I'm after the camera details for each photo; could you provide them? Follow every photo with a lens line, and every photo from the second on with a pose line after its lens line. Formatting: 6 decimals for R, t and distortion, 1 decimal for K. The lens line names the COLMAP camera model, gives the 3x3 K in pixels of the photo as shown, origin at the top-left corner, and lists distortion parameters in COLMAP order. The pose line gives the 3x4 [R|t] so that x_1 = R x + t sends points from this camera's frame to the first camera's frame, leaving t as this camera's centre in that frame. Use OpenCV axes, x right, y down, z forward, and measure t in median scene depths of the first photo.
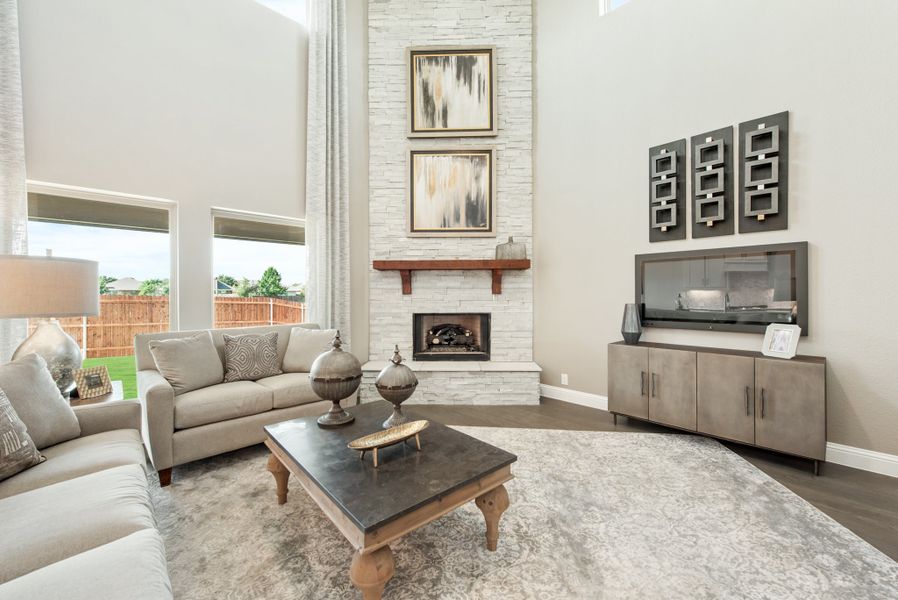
lens RADIAL K [[362.9, 0, 454.1], [0, 362.9, 293.6], [0, 0, 1]] dist [0.019123, -0.000025]
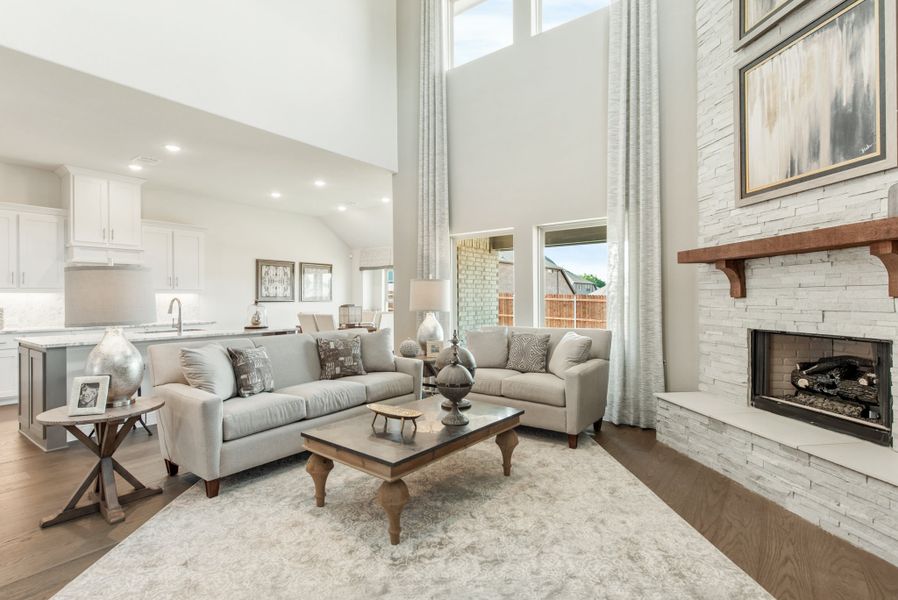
lens RADIAL K [[439.8, 0, 452.0], [0, 439.8, 295.8], [0, 0, 1]] dist [0.015331, -0.005392]
pose [[0.162863, -0.002423, -0.986646, 0.551034], [0.005958, 0.999981, -0.001473, -0.003671], [0.986631, -0.005639, 0.162875, 0.382797]]
